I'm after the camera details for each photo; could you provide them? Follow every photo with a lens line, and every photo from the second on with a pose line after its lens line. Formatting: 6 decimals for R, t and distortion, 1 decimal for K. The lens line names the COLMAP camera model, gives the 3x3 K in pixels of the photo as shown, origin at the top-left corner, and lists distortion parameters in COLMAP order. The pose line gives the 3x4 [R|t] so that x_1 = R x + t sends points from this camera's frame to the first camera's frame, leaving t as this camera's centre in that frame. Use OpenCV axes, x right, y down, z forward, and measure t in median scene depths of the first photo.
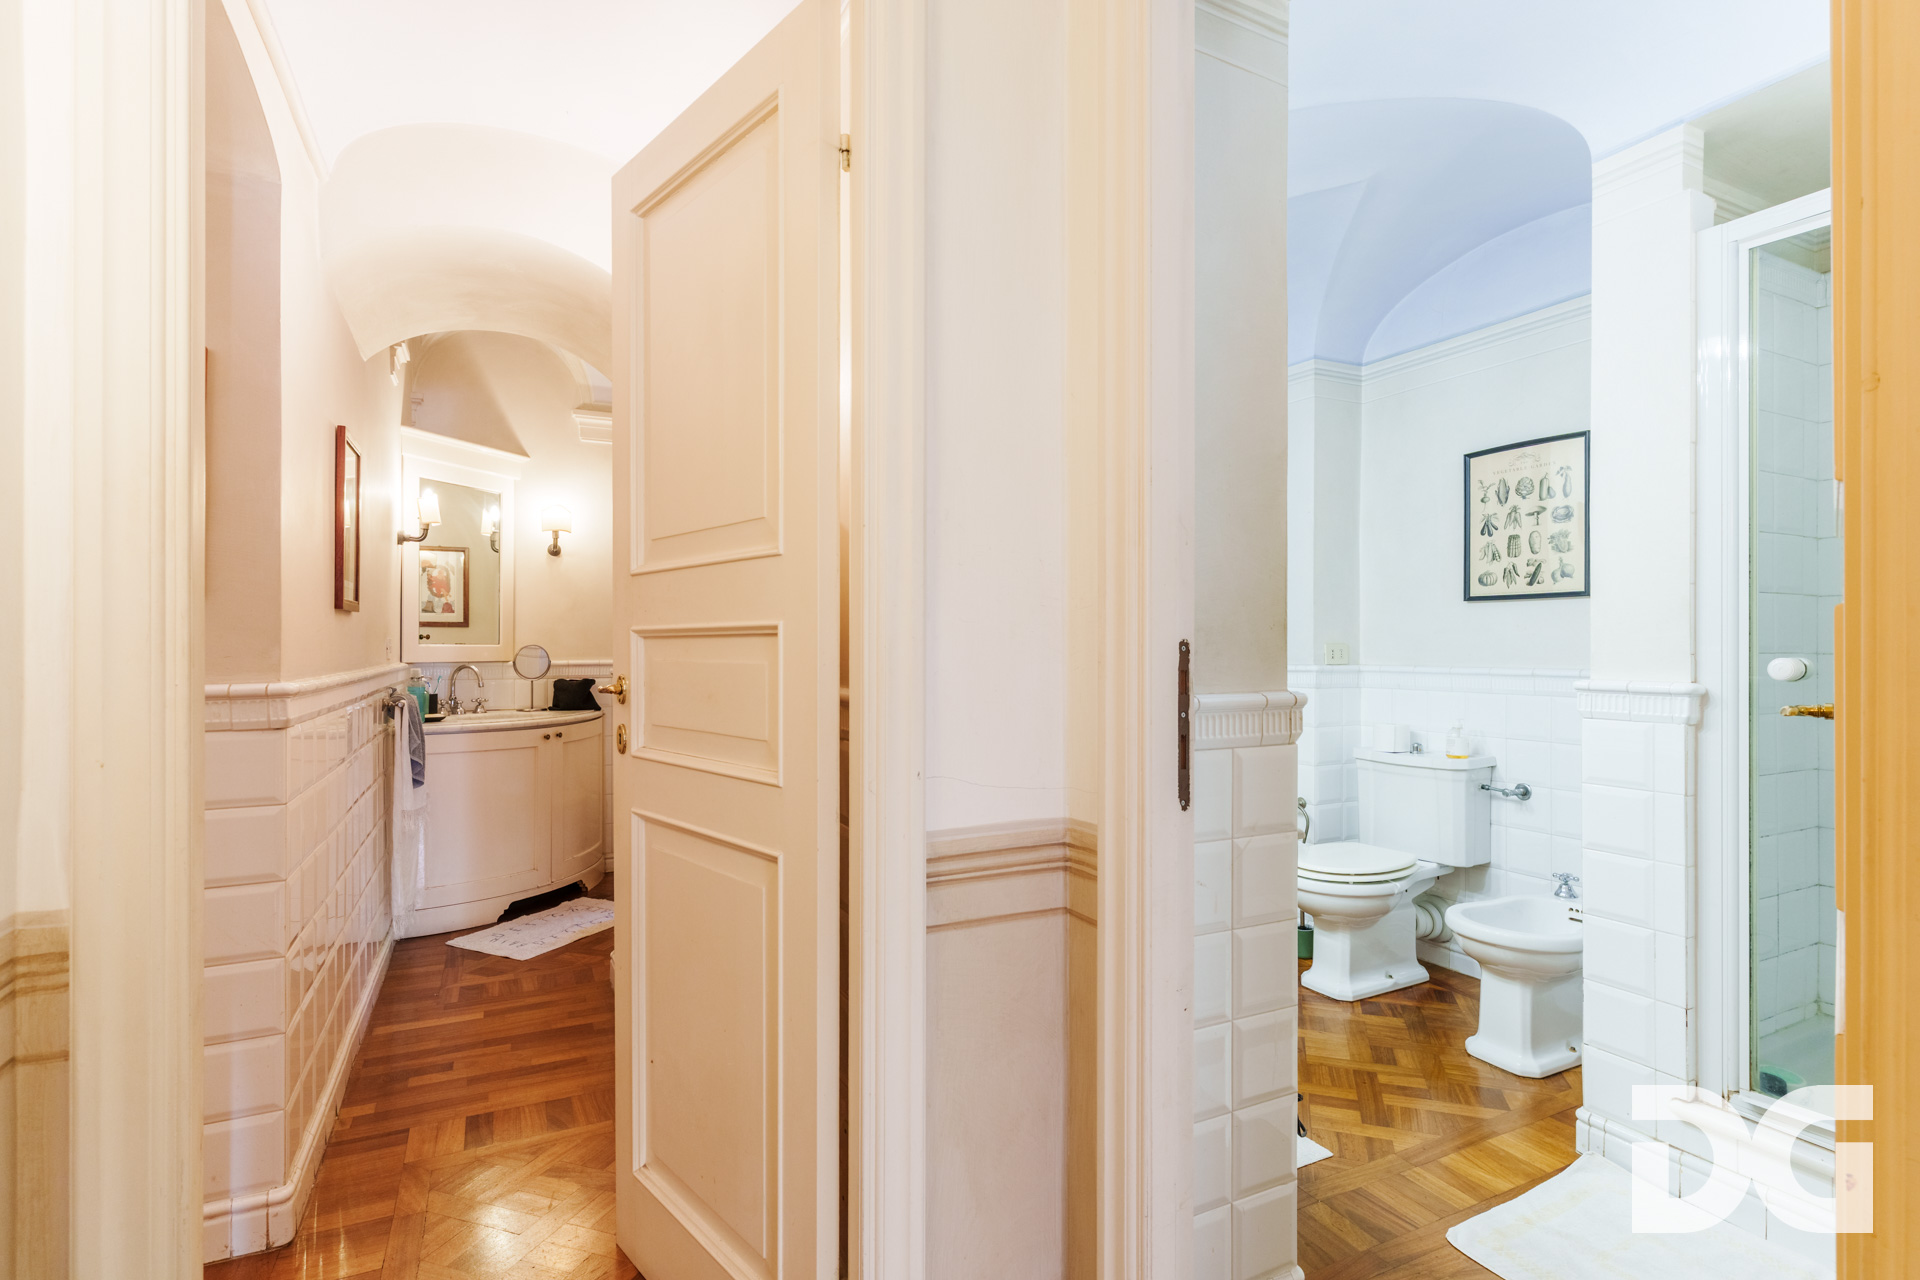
lens RADIAL K [[915.8, 0, 961.4], [0, 915.8, 641.4], [0, 0, 1]] dist [0.002006, 0.000257]
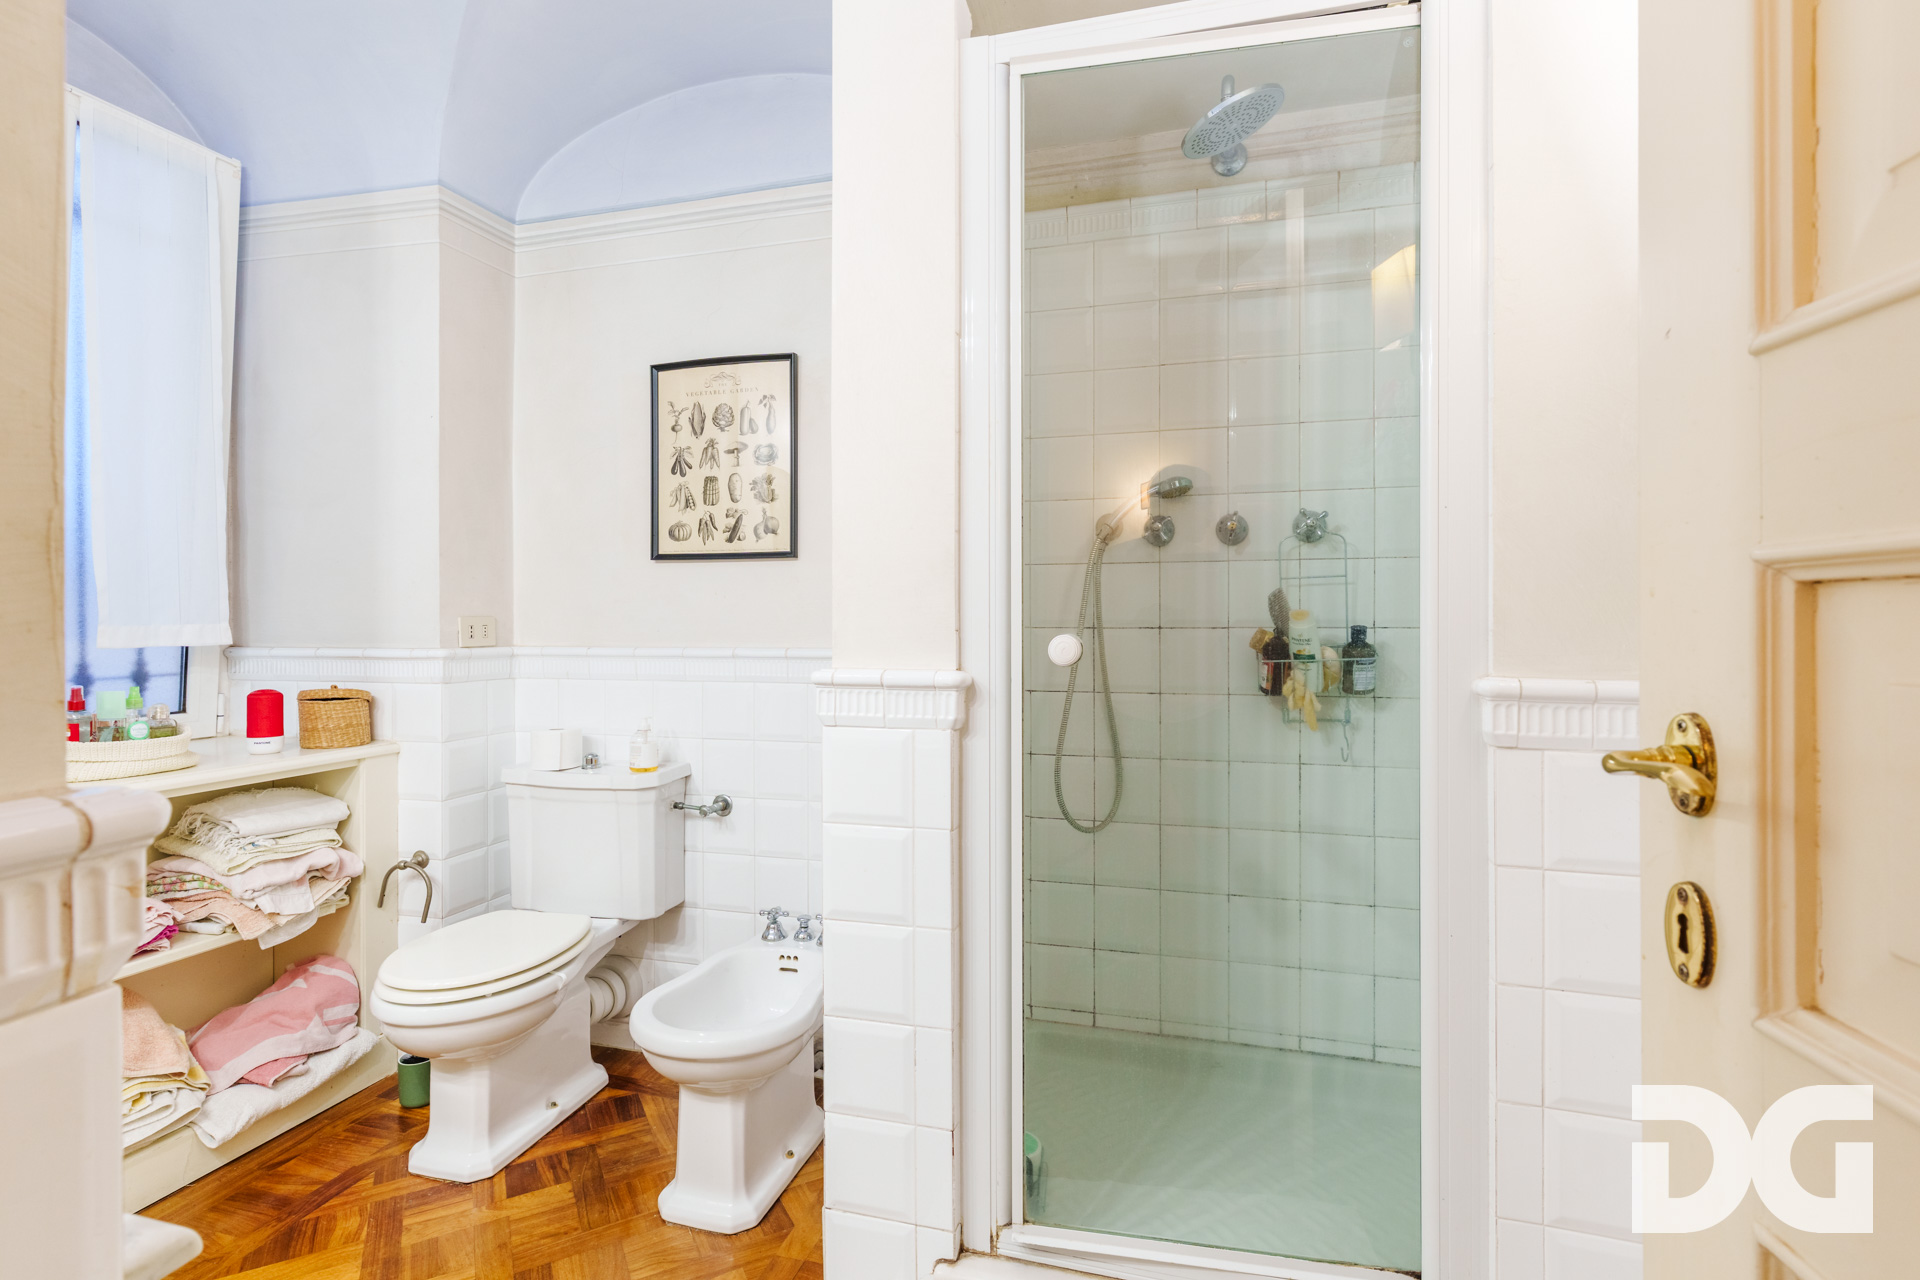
lens RADIAL K [[915.8, 0, 974.3], [0, 915.8, 629.3], [0, 0, 1]] dist [0.002006, 0.000257]
pose [[0.660088, -0.009516, 0.751128, 0.167869], [-0.002117, 0.999892, 0.014528, 0.001757], [-0.751186, -0.011180, 0.659996, 0.322645]]
